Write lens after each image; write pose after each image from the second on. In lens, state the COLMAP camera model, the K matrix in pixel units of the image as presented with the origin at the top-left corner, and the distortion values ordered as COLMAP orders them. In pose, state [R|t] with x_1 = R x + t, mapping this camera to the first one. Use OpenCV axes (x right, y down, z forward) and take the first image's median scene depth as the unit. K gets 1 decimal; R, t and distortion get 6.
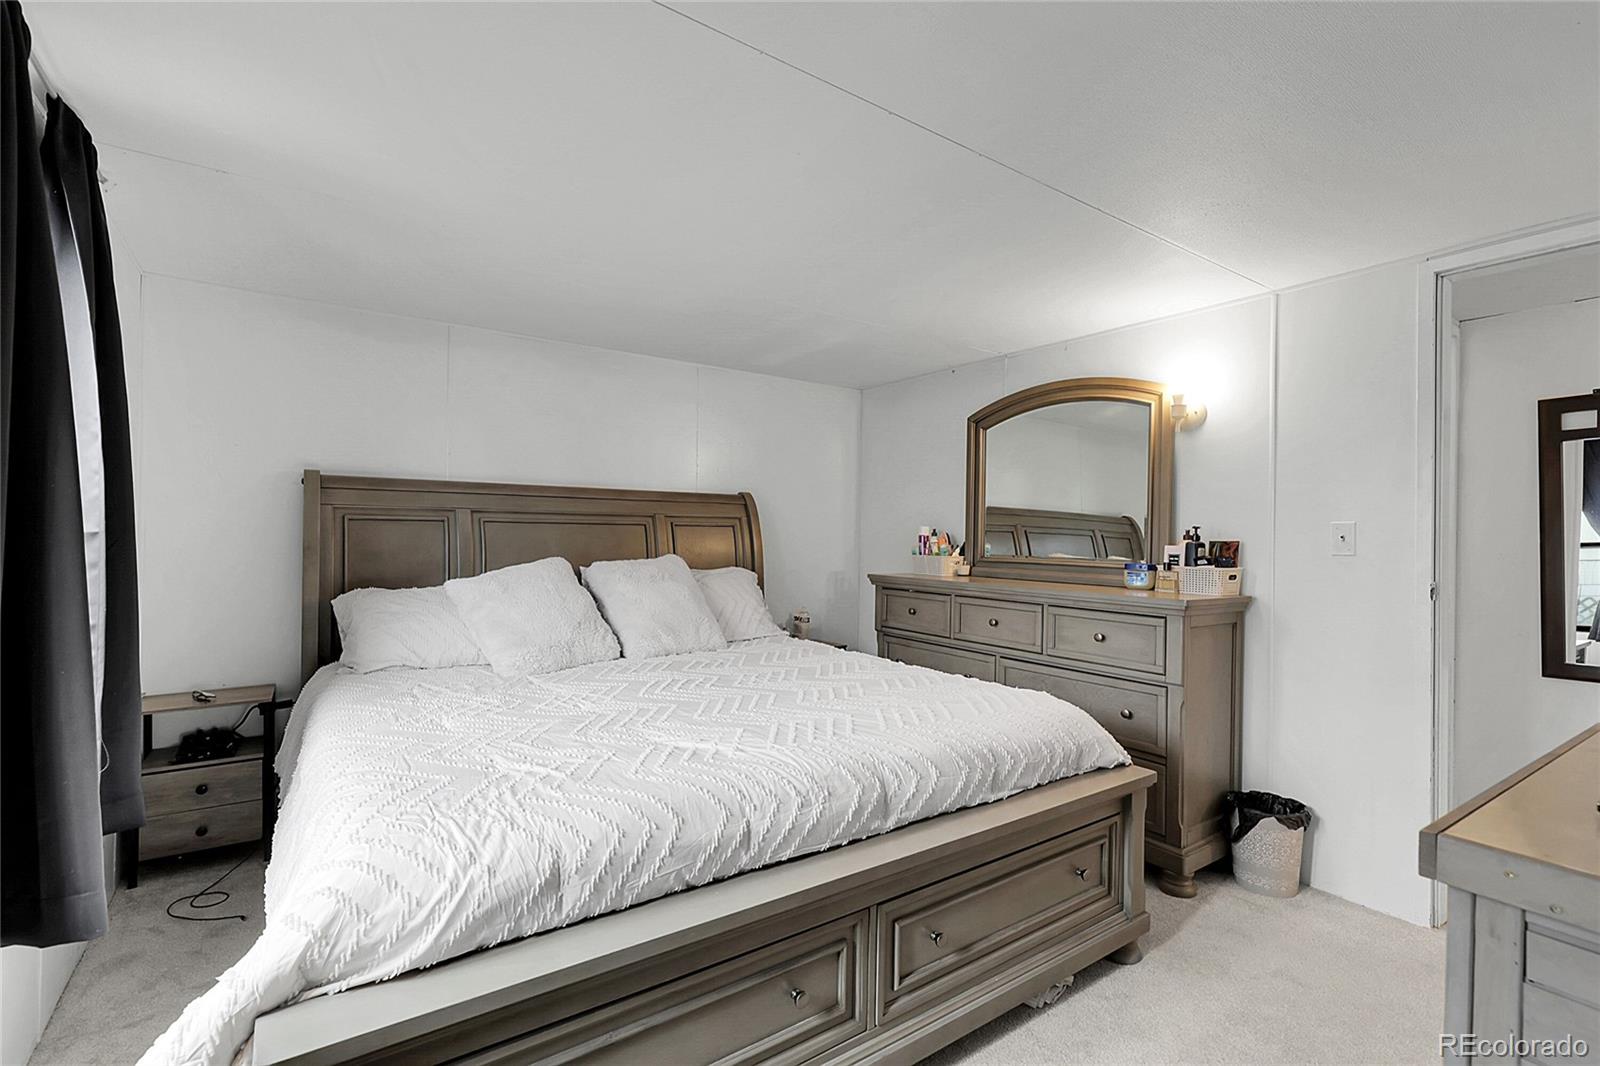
lens RADIAL K [[713.7, 0, 799.7], [0, 713.7, 545.2], [0, 0, 1]] dist [0.000163, 0.000002]
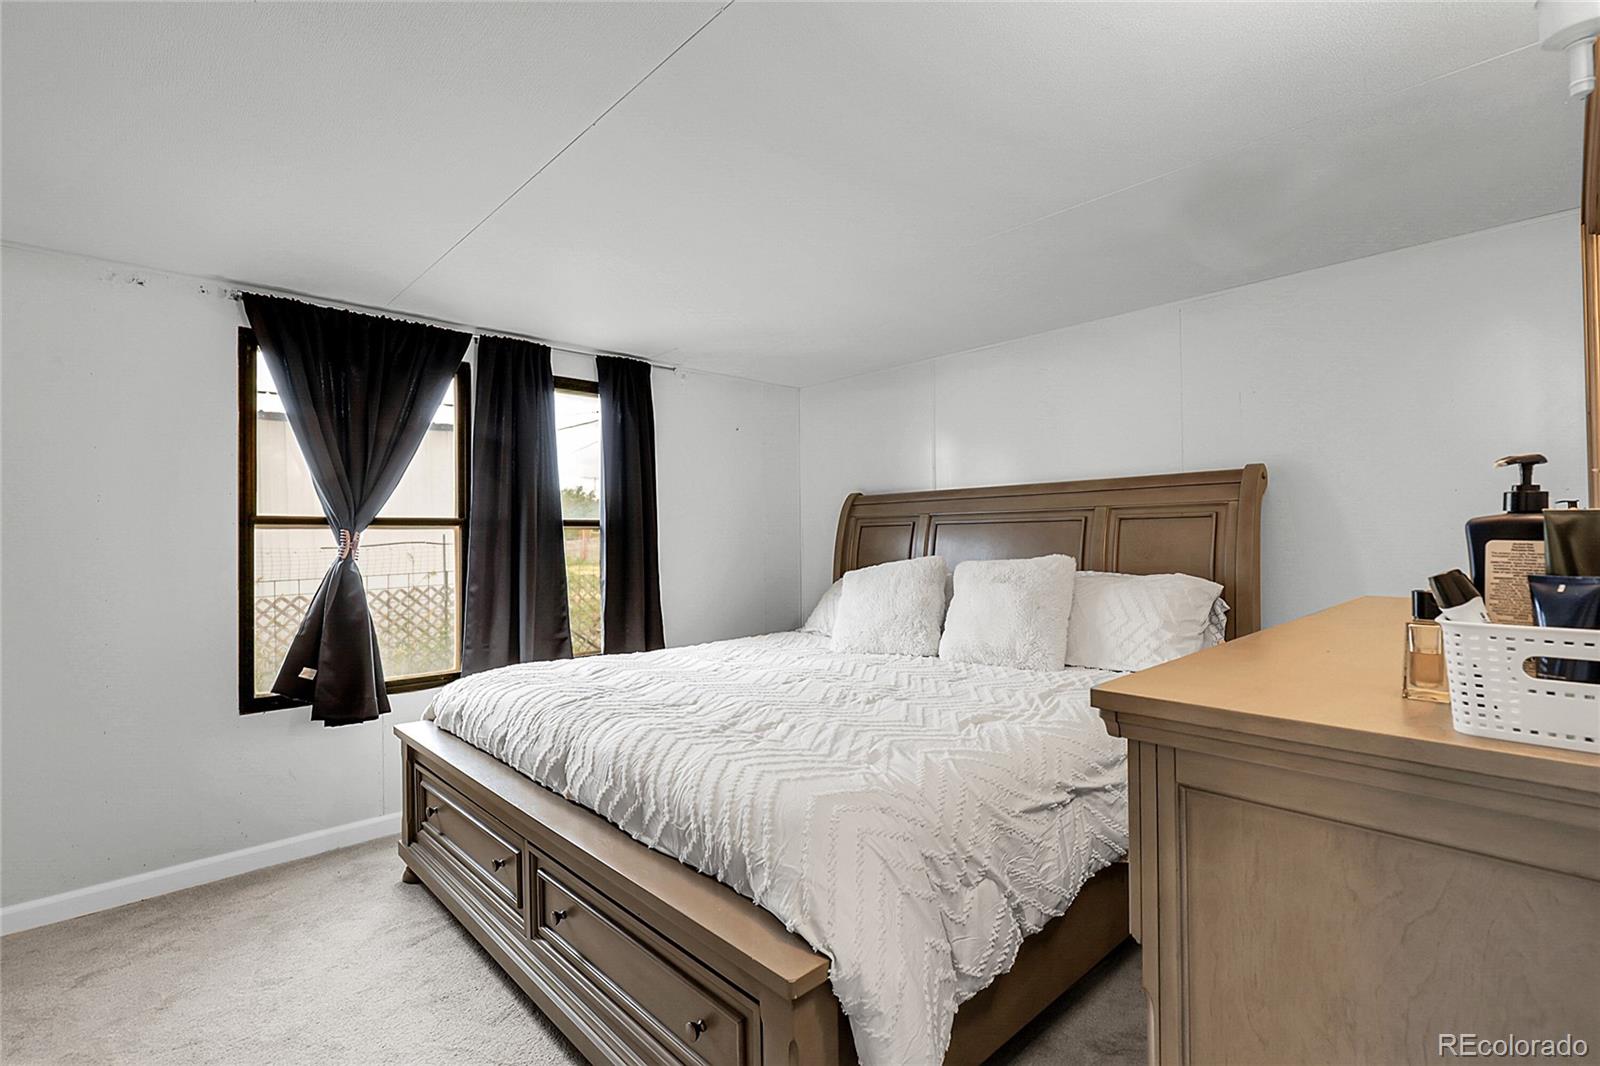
lens RADIAL K [[713.7, 0, 797.4], [0, 713.7, 533.0], [0, 0, 1]] dist [0.000163, 0.000002]
pose [[0.161974, -0.012286, -0.986718, 0.743591], [0.004863, 0.999920, -0.011652, -0.006981], [0.986783, -0.002912, 0.162021, 0.661750]]
